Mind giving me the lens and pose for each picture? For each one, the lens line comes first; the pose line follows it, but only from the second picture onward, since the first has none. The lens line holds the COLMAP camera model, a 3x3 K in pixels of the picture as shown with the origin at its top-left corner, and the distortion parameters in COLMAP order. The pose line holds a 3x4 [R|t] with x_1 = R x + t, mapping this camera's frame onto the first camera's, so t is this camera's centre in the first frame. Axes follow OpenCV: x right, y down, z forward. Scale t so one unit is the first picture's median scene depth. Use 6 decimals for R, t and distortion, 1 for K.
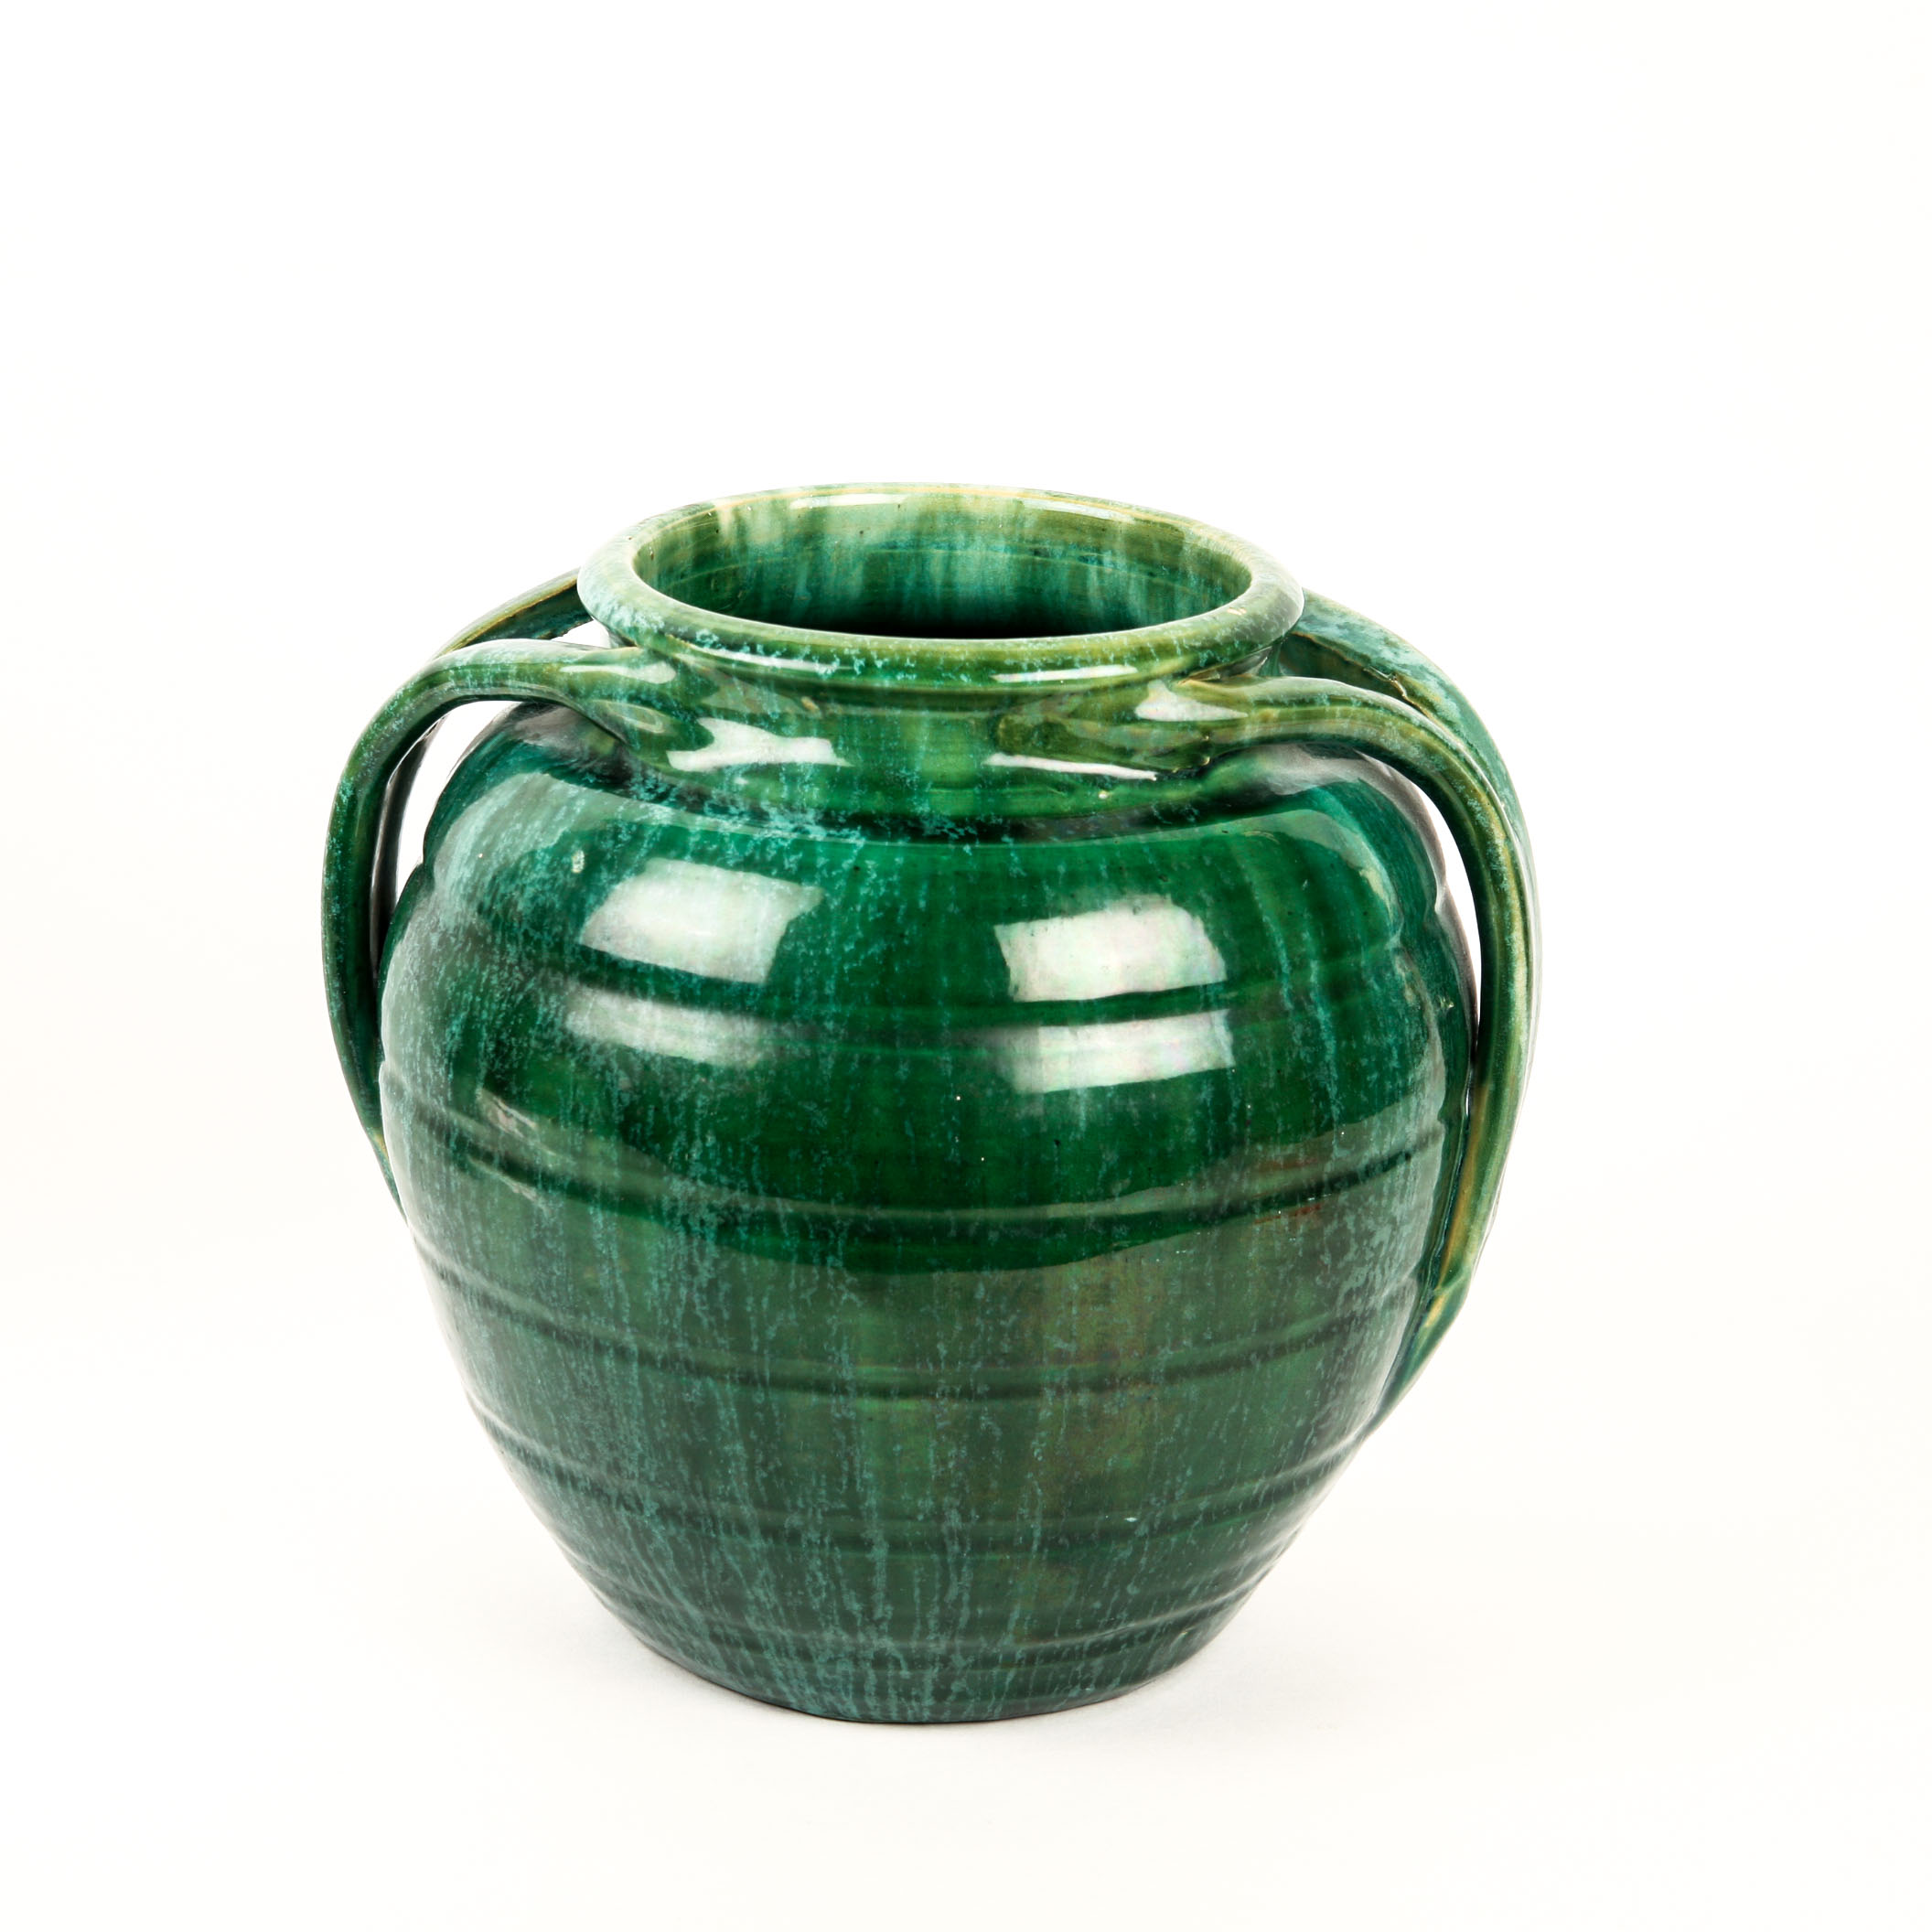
lens RADIAL K [[5177.7, 0, 959.6], [0, 5177.7, 973.9], [0, 0, 1]] dist [0.050191, 0.000000]
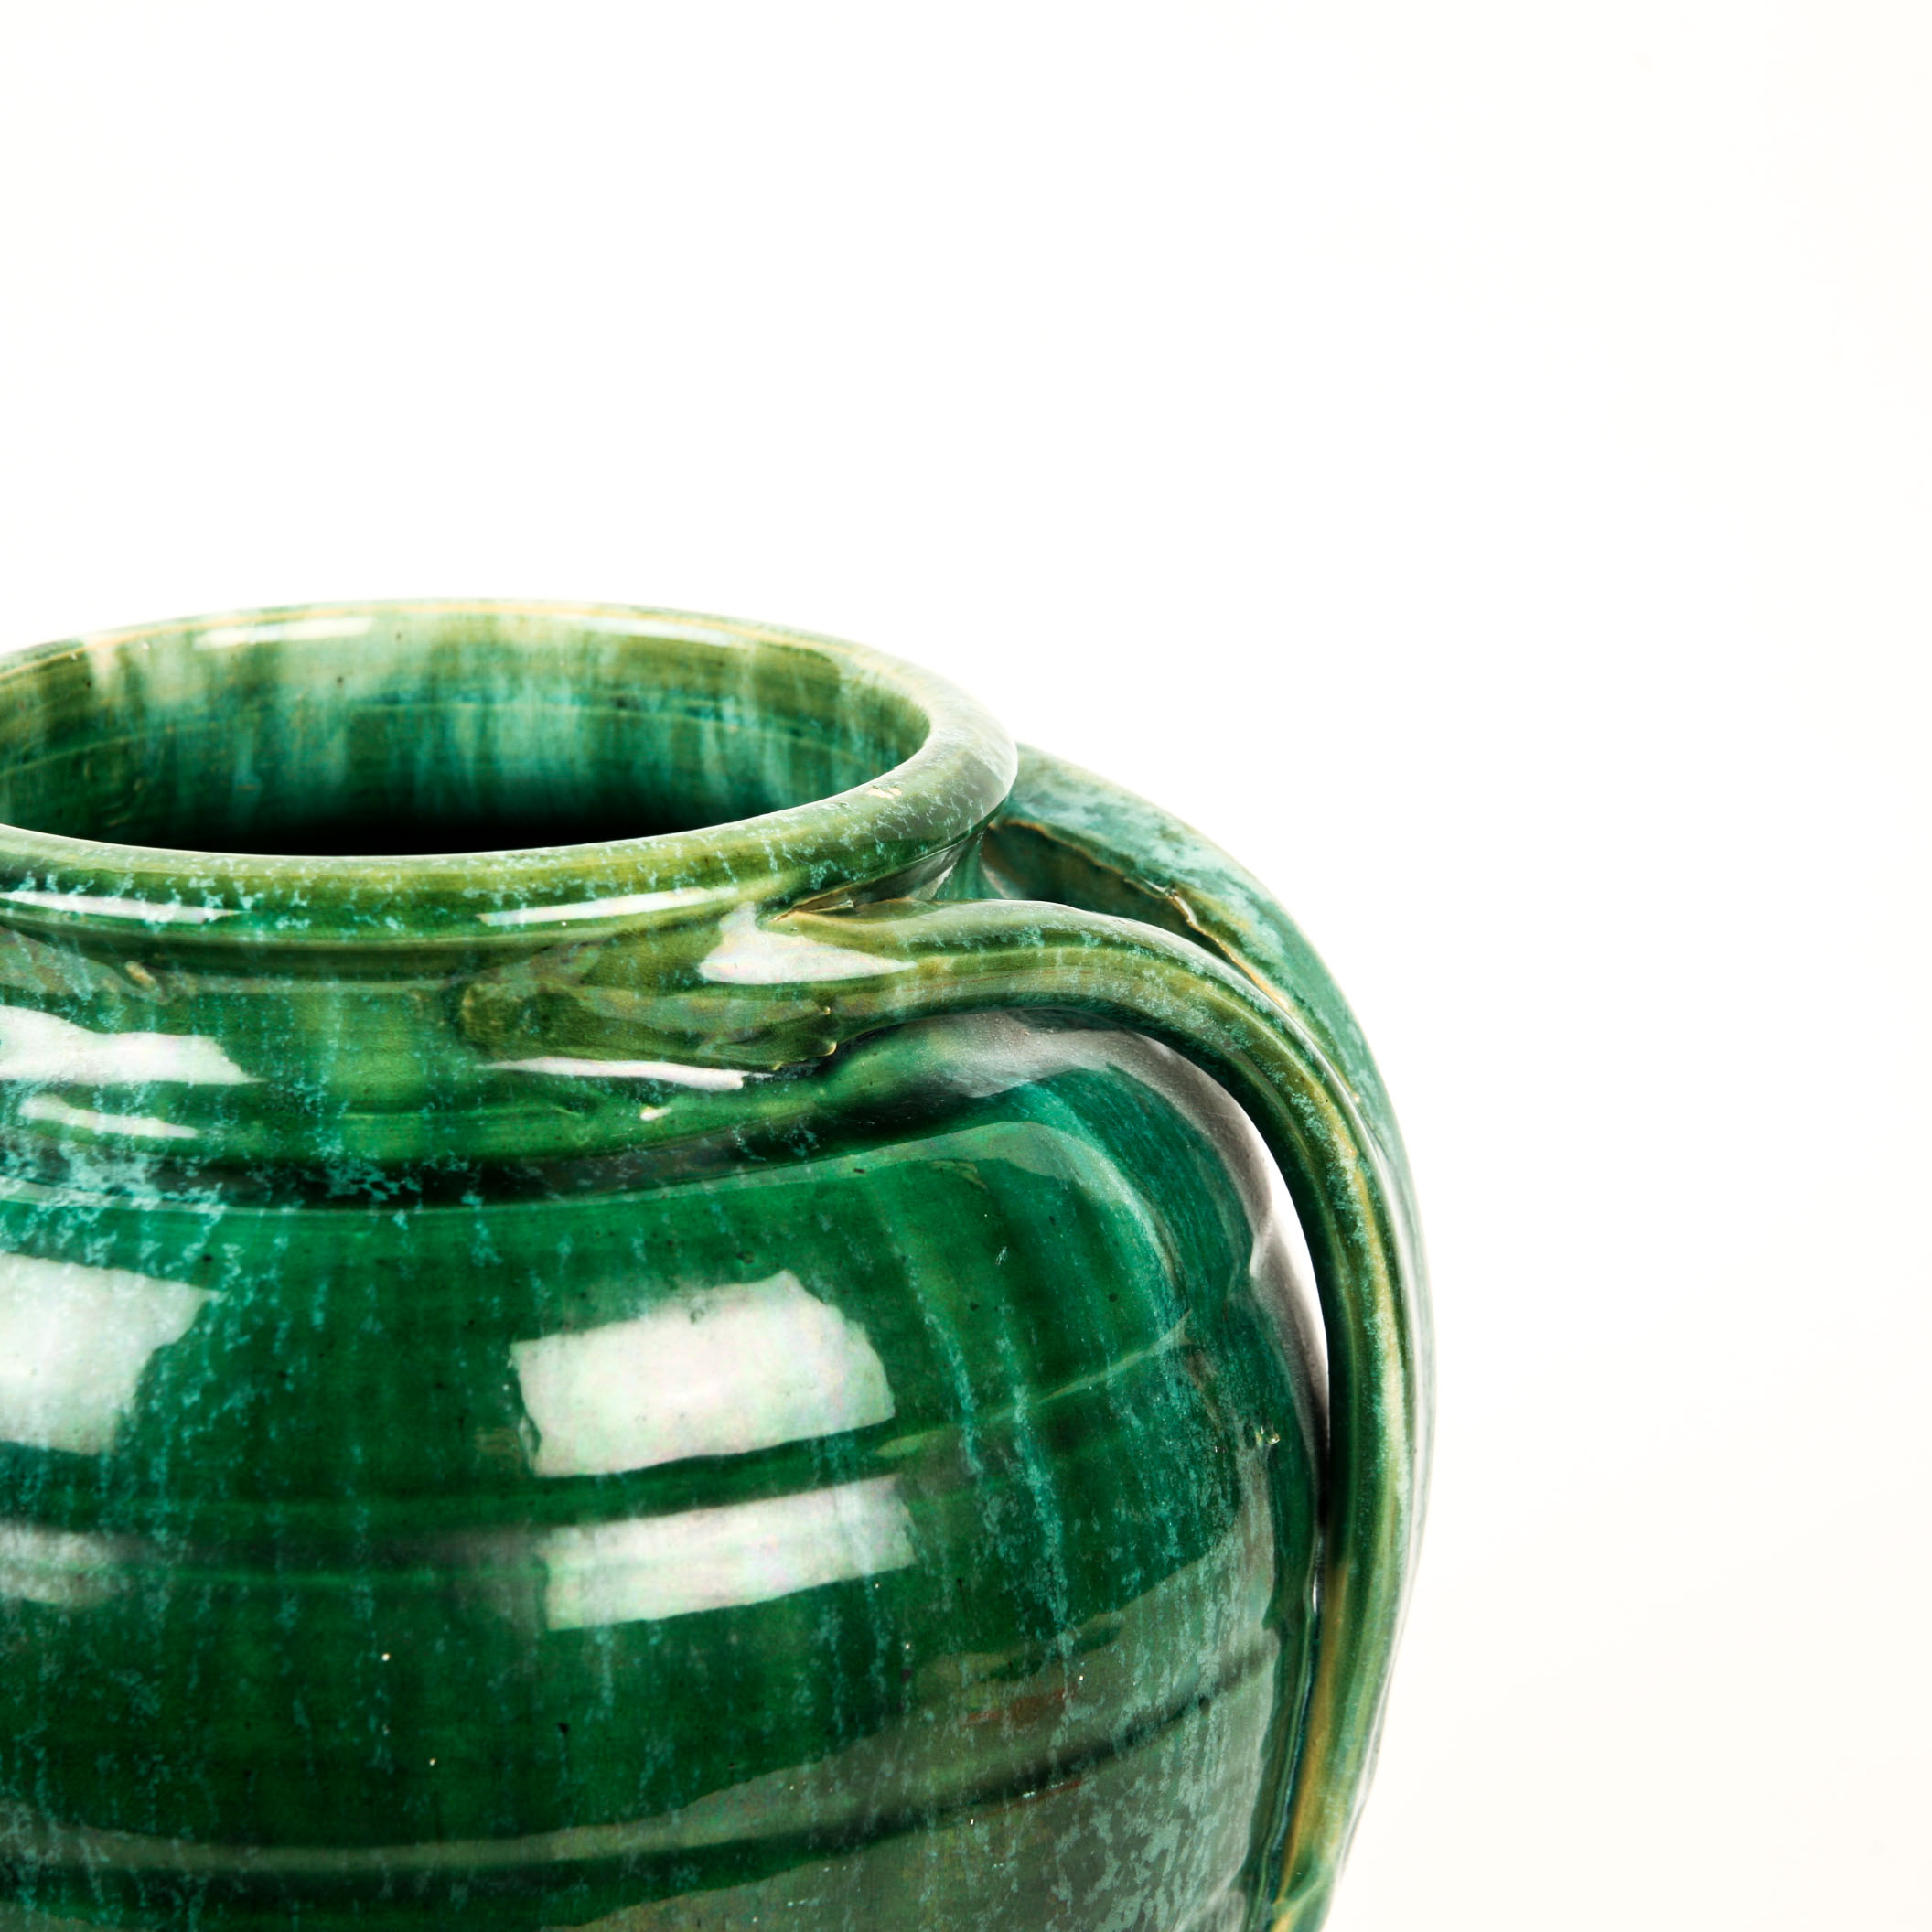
lens RADIAL K [[5482.7, 0, 969.8], [0, 5482.7, 958.1], [0, 0, 1]] dist [0.064888, 0.000000]
pose [[0.999440, -0.029382, -0.015990, 0.073916], [0.028808, 0.998972, -0.035006, -0.029202], [0.017002, 0.034526, 0.999259, 0.378417]]
